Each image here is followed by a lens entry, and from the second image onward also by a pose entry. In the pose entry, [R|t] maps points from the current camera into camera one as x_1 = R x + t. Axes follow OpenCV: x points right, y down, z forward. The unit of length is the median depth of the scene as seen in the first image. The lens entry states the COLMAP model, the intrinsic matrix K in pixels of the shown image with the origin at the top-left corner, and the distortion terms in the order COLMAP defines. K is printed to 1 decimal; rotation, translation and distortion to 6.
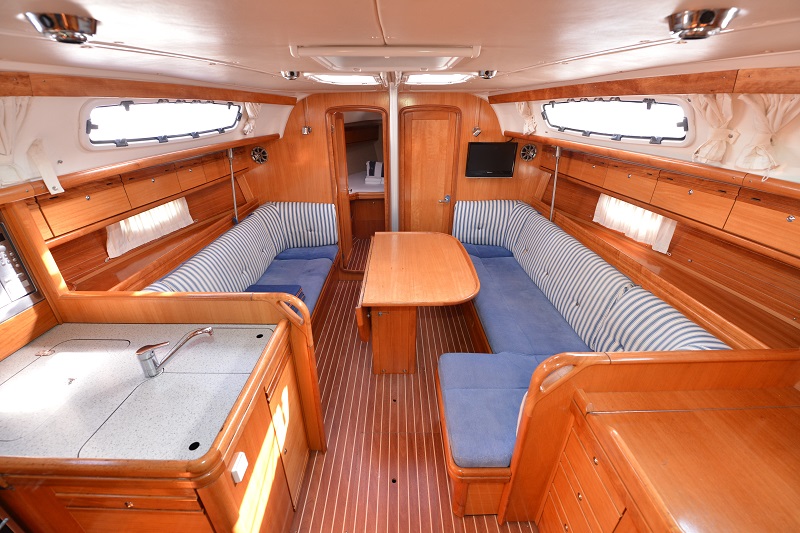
lens RADIAL K [[324.1, 0, 400.0], [0, 324.1, 266.5], [0, 0, 1]] dist [-0.000113, -0.000166]
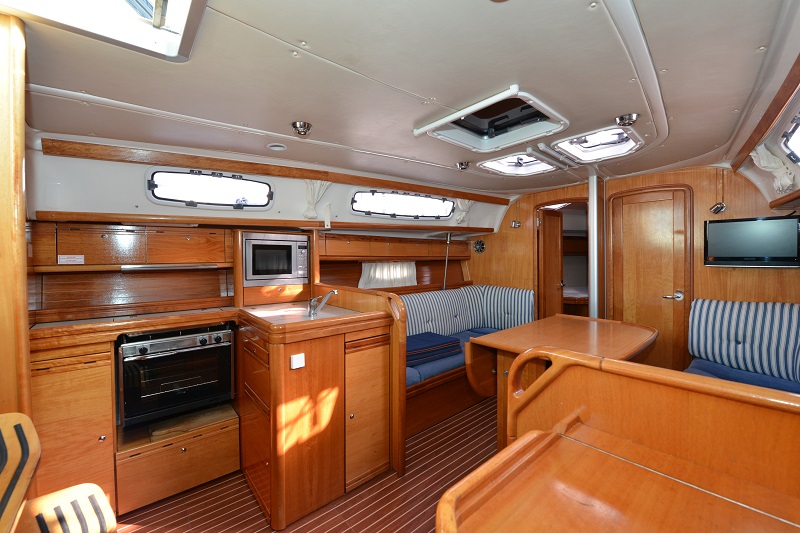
lens RADIAL K [[324.1, 0, 400.0], [0, 324.1, 266.5], [0, 0, 1]] dist [-0.000113, -0.000166]
pose [[0.648572, 0.018781, -0.760922, 0.397241], [-0.329115, 0.908332, -0.258102, 0.185441], [0.686322, 0.417828, 0.595300, 0.100151]]
